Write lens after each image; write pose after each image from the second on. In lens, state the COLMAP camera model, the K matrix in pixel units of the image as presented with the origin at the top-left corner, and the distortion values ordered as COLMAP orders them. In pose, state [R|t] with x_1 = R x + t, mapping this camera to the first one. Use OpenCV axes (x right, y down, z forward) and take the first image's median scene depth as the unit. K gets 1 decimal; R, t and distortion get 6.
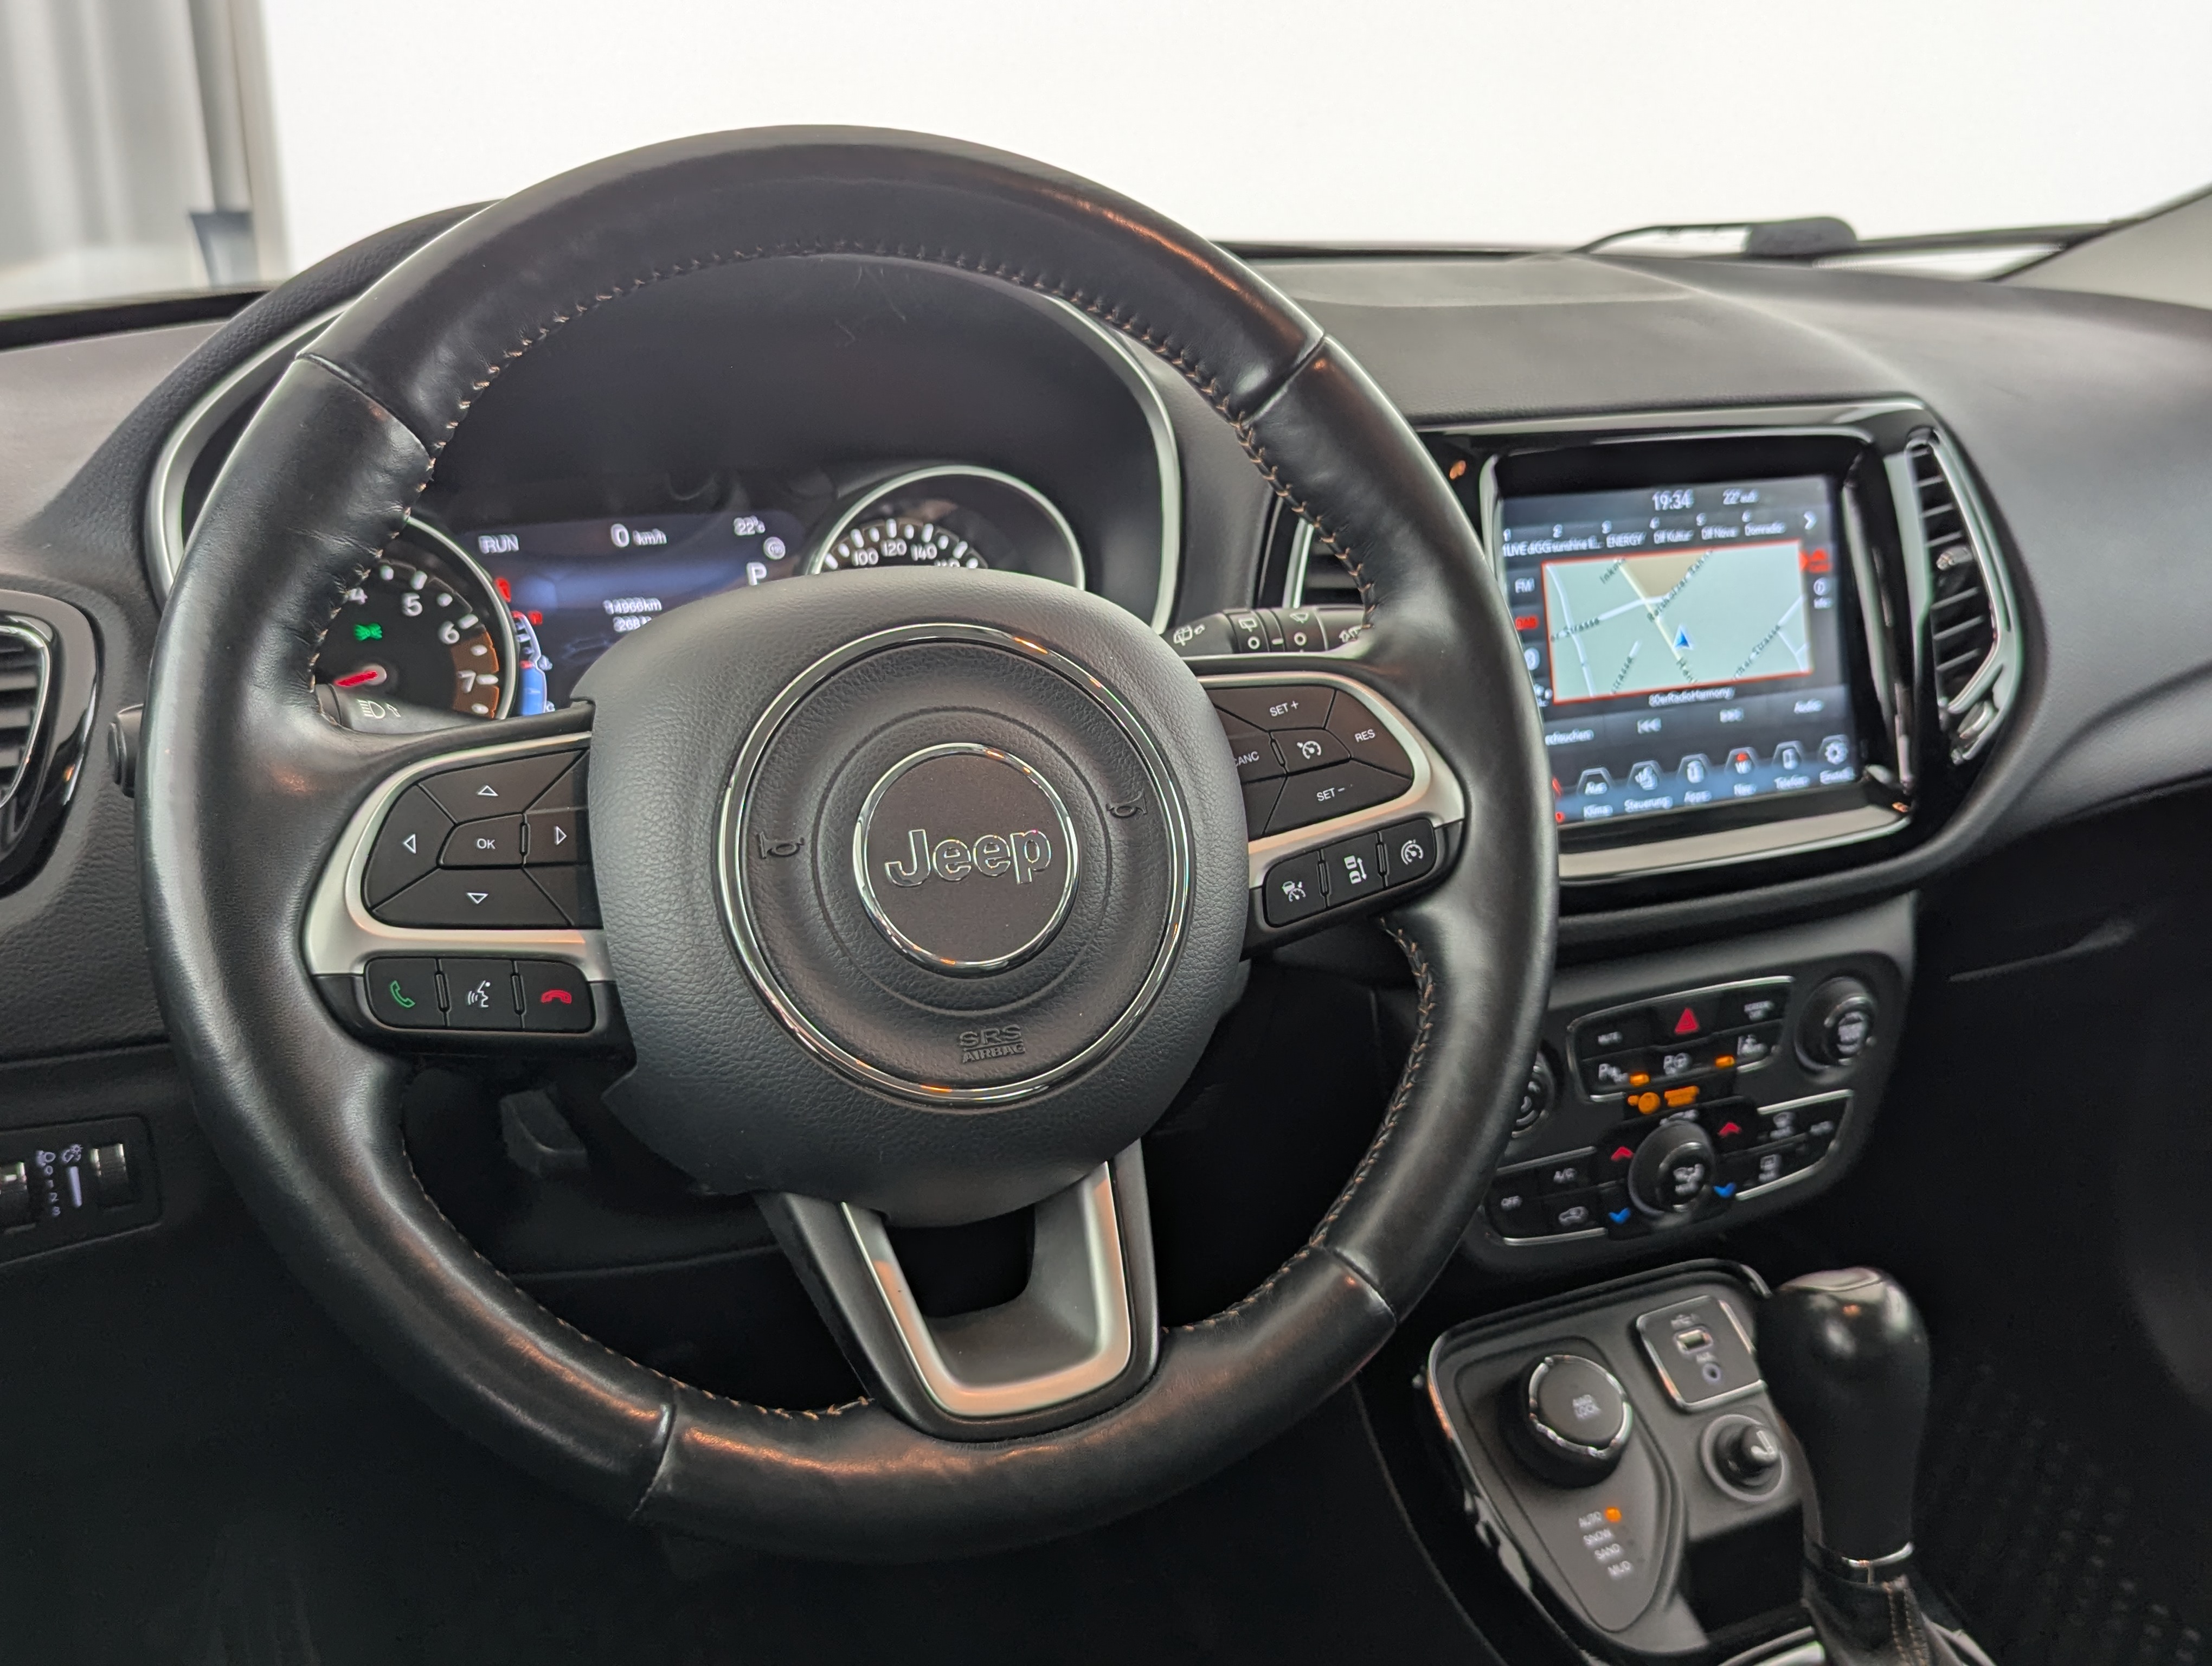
lens RADIAL K [[2137.0, 0, 1135.6], [0, 2137.0, 788.4], [0, 0, 1]] dist [0.016473, 0.000000]
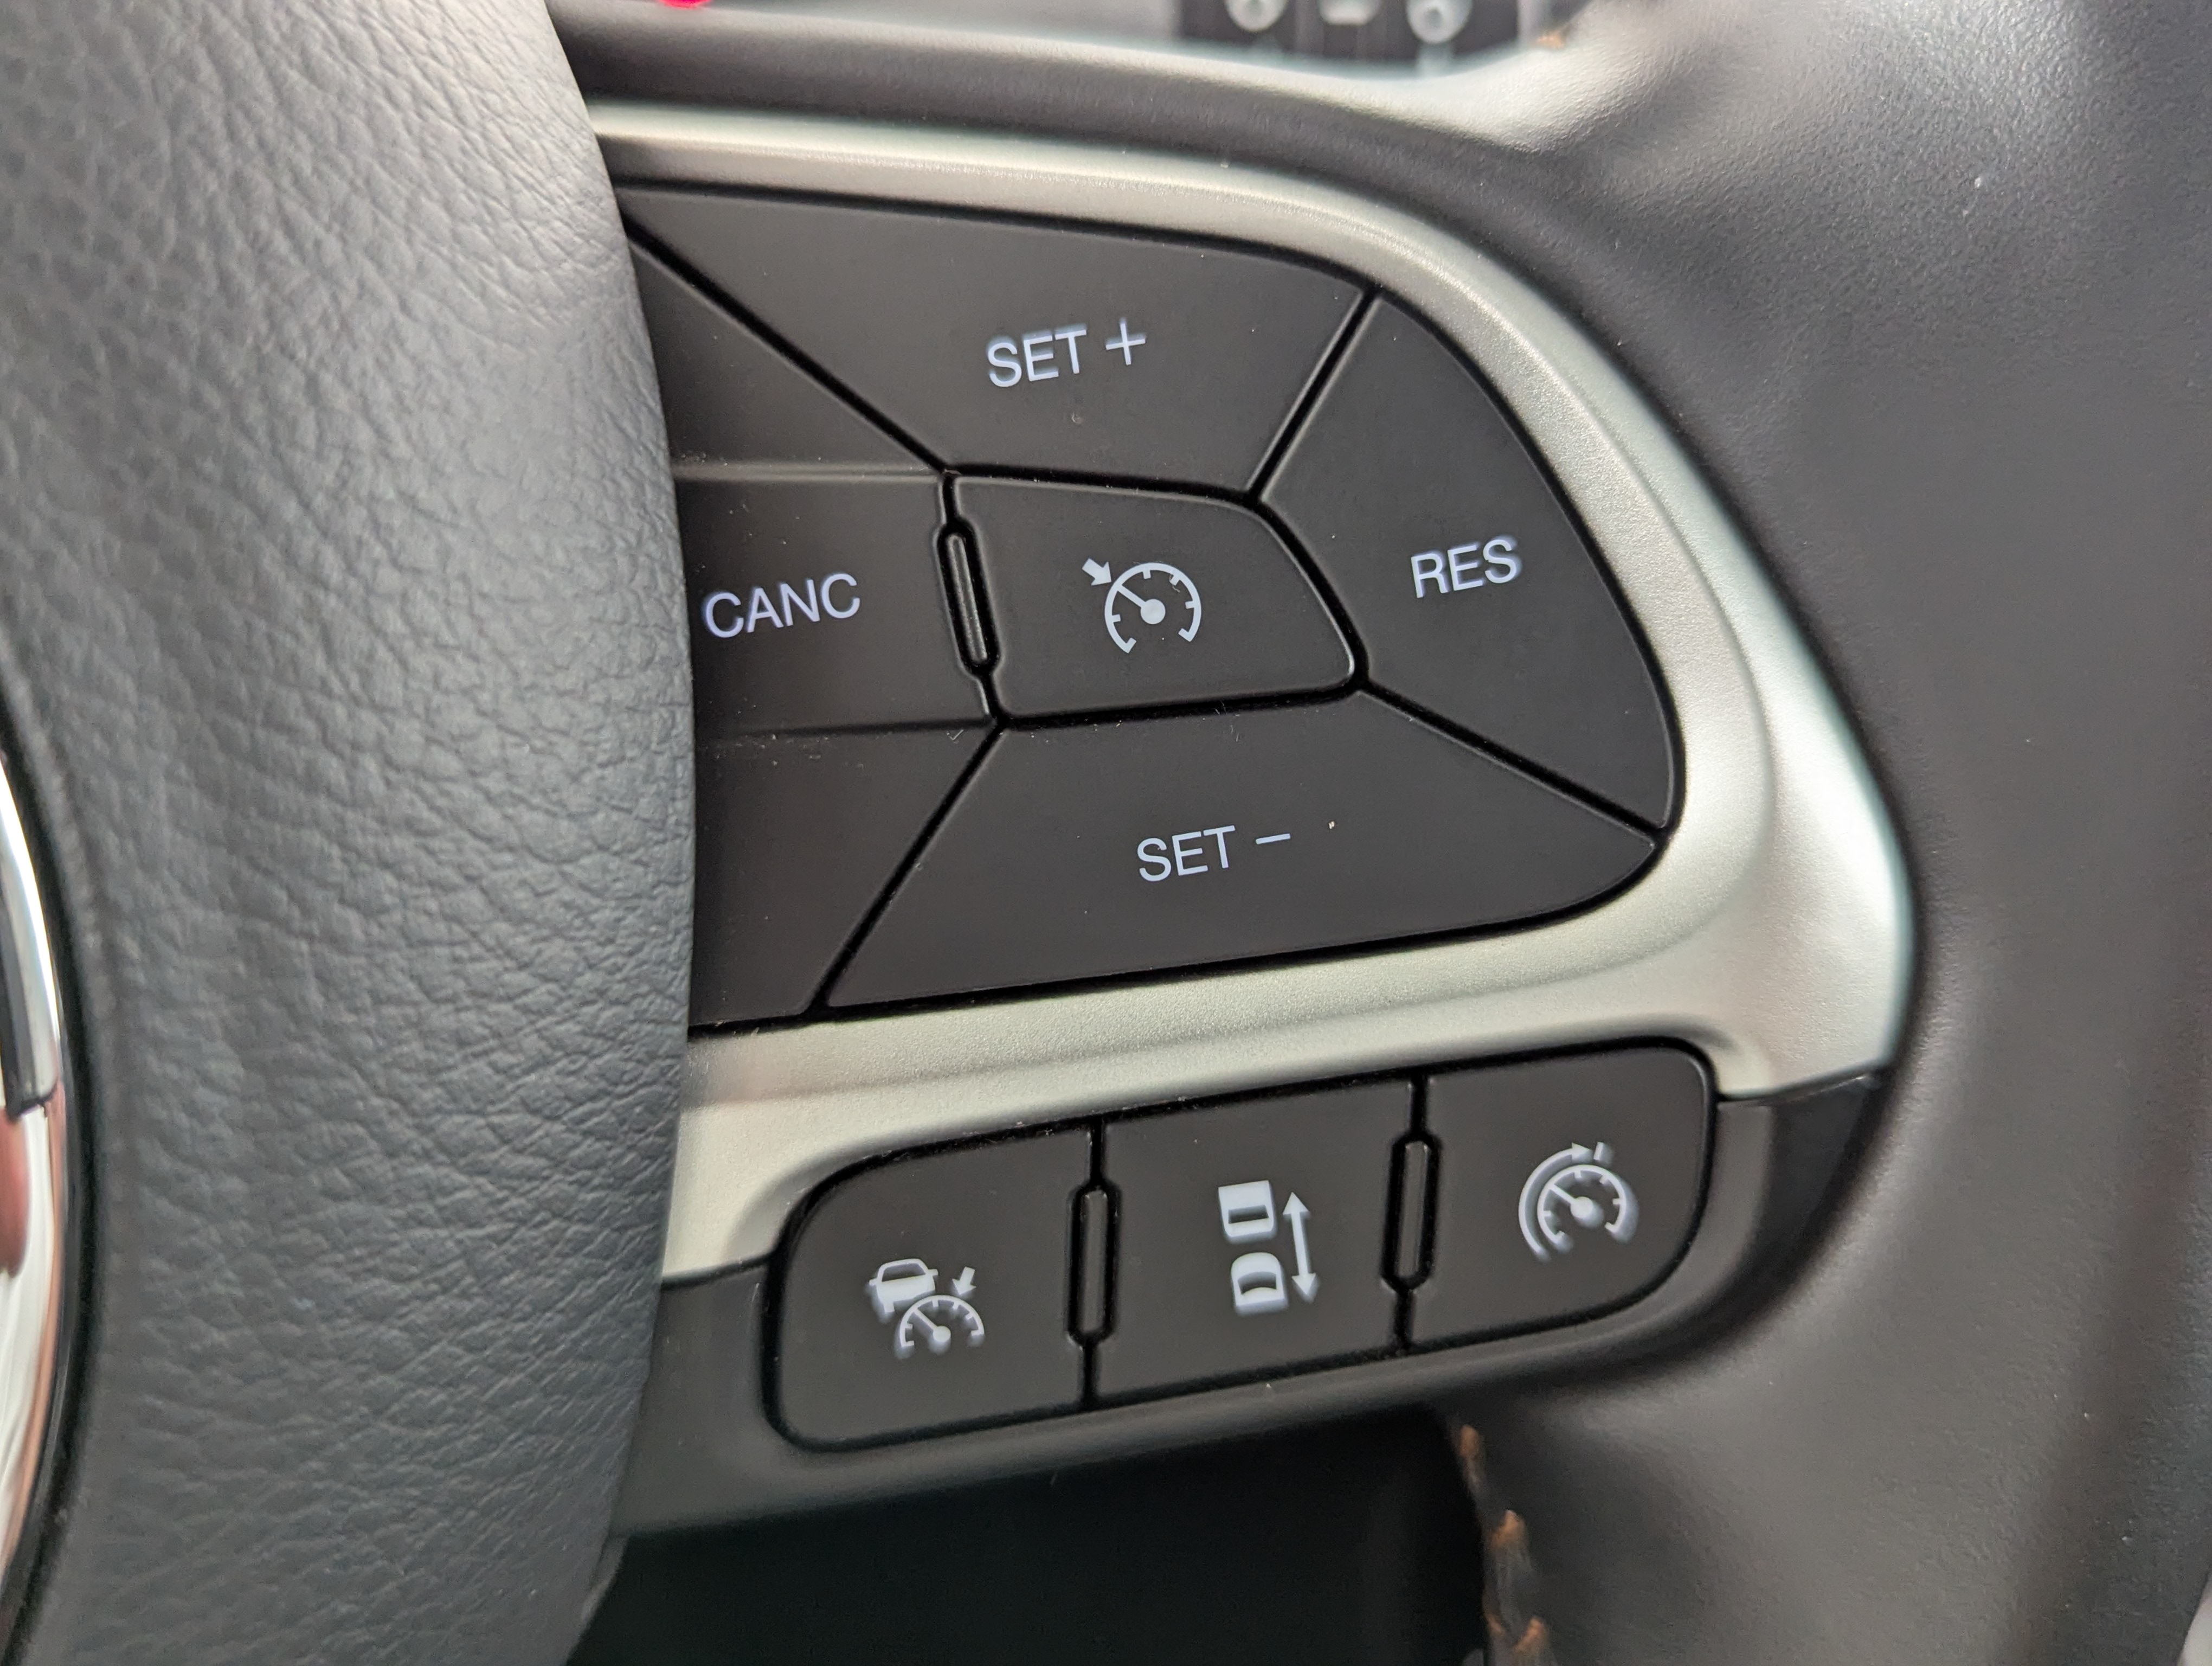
lens RADIAL K [[2137.0, 0, 1105.4], [0, 2137.0, 827.6], [0, 0, 1]] dist [0.016473, 0.000000]
pose [[0.974204, 0.190955, -0.120262, 0.076362], [-0.151856, 0.948919, 0.276573, -0.037177], [0.166932, -0.251176, 0.953438, 0.596135]]
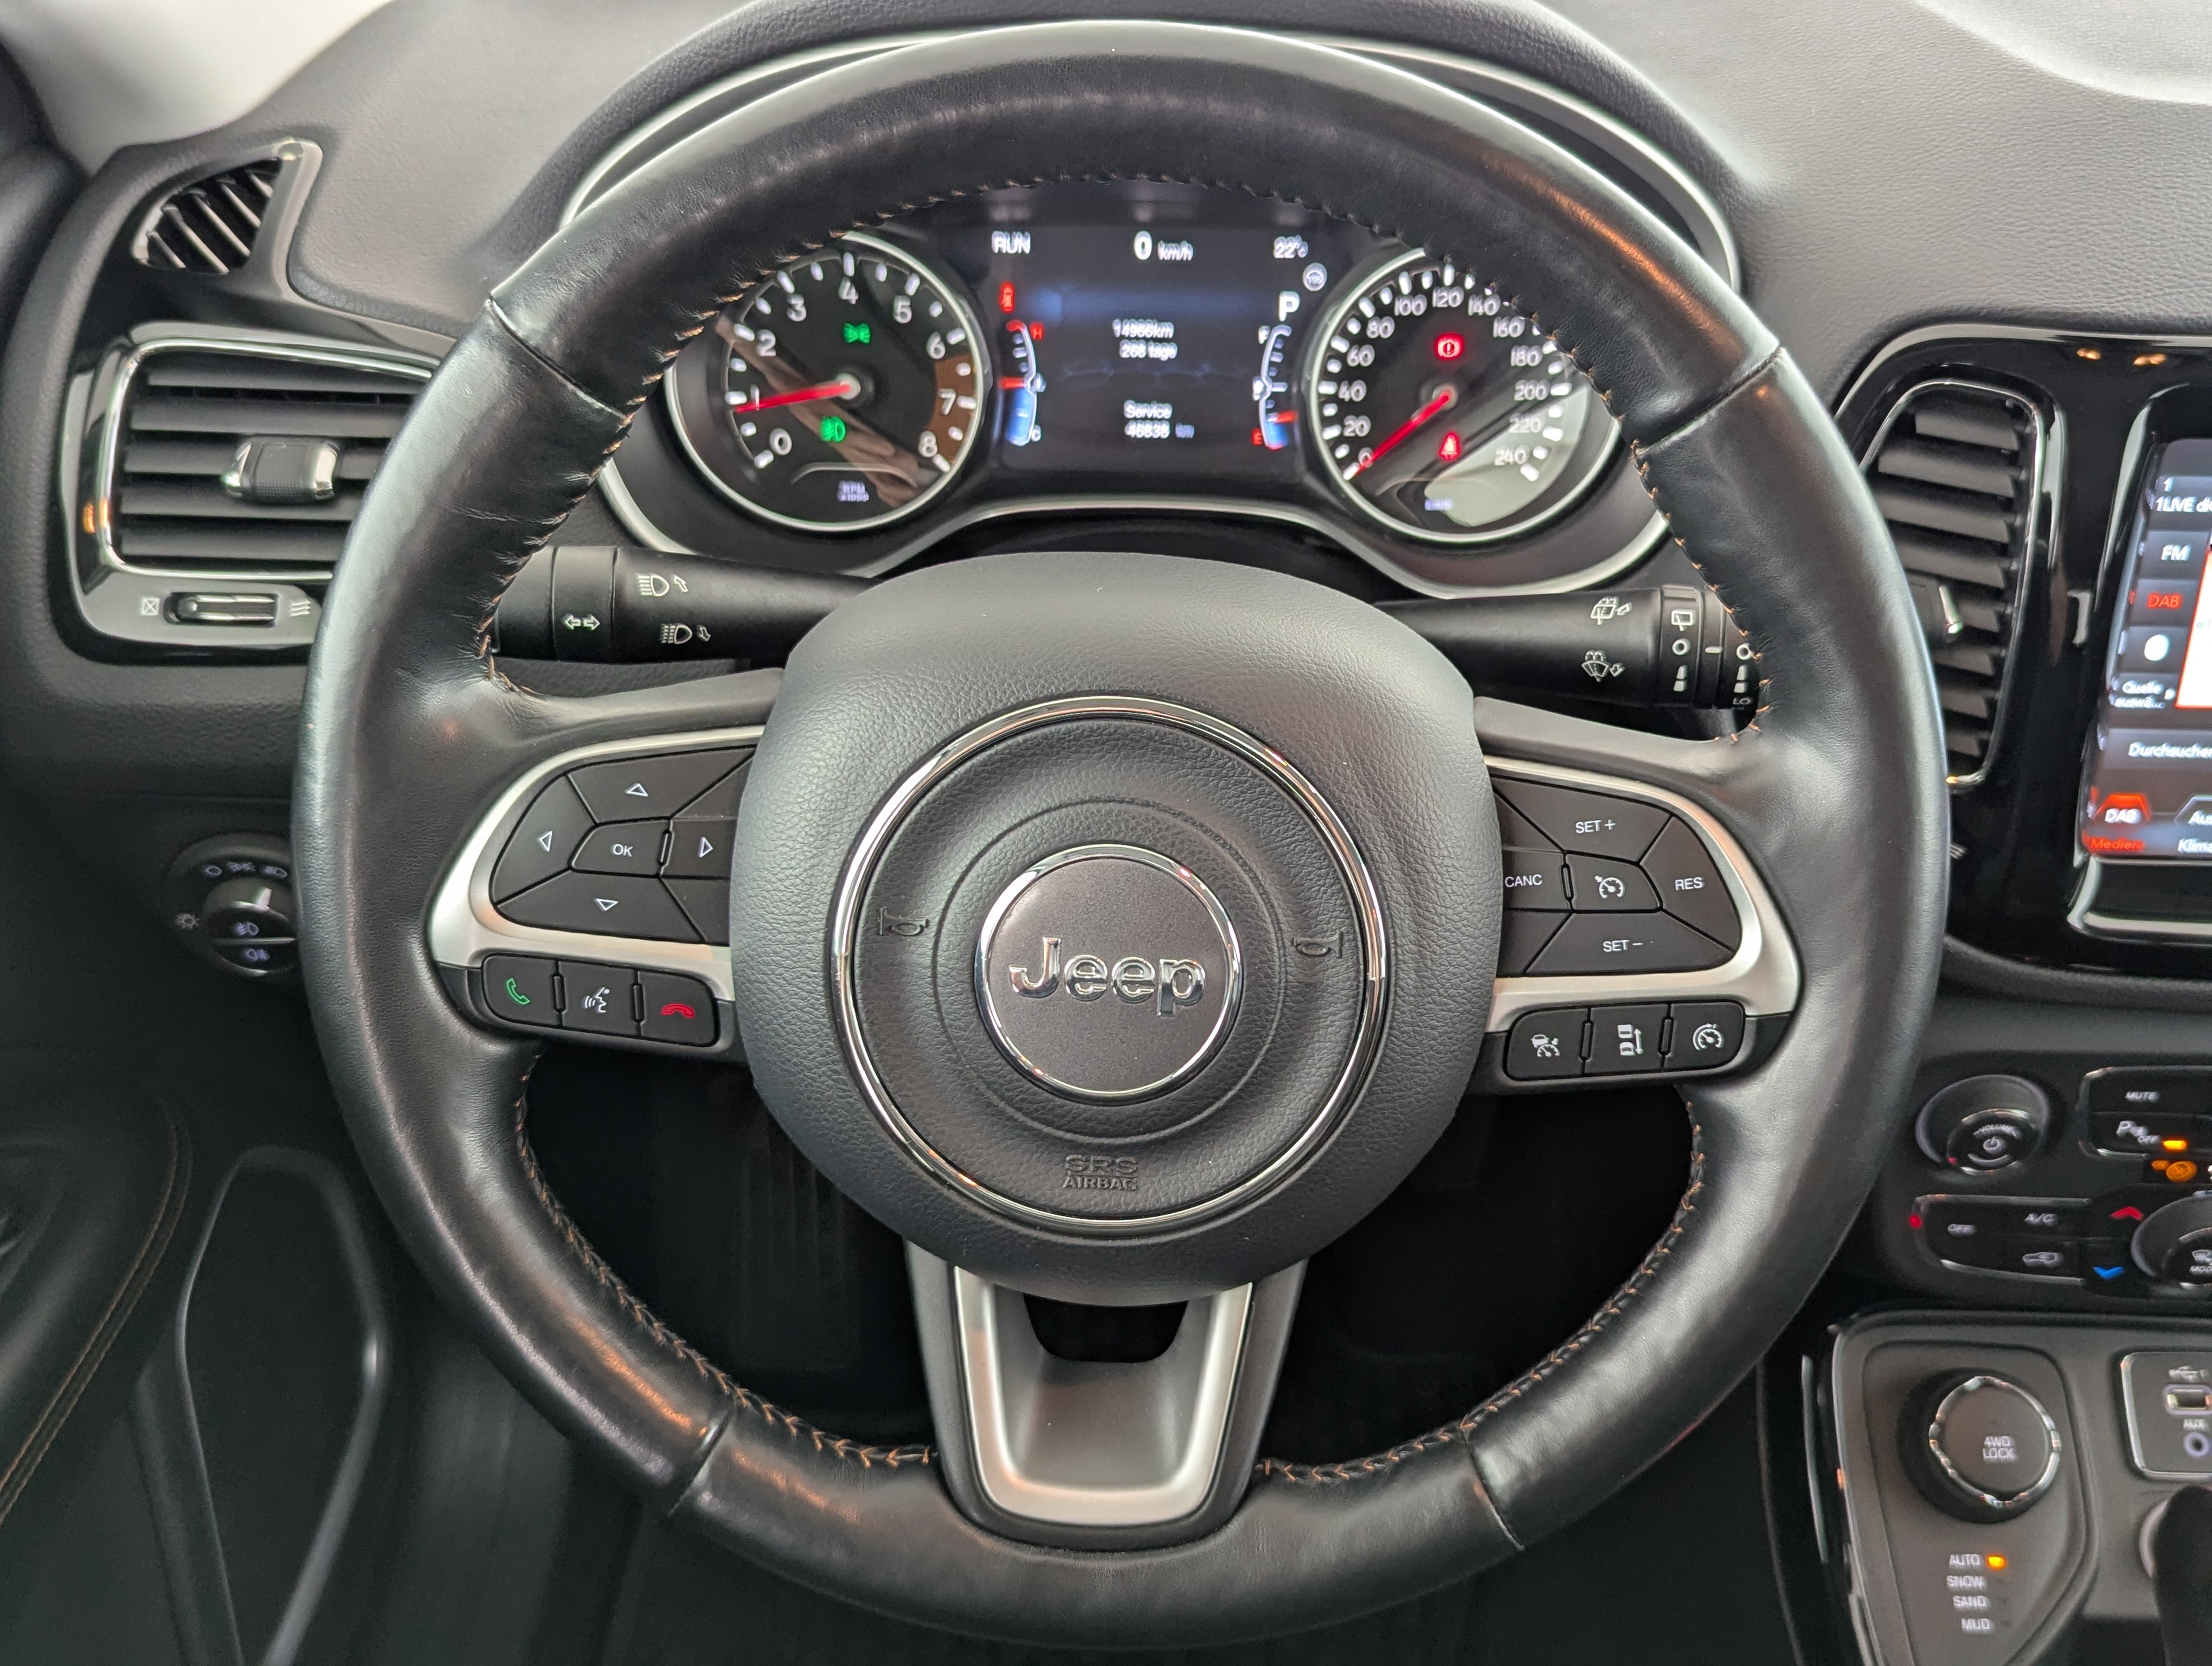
lens RADIAL K [[2137.0, 0, 1129.7], [0, 2137.0, 811.8], [0, 0, 1]] dist [0.016473, 0.000000]
pose [[0.893861, 0.266804, -0.360316, 0.148345], [-0.138104, 0.928433, 0.344875, -0.217750], [0.426543, -0.258509, 0.866738, 0.168489]]
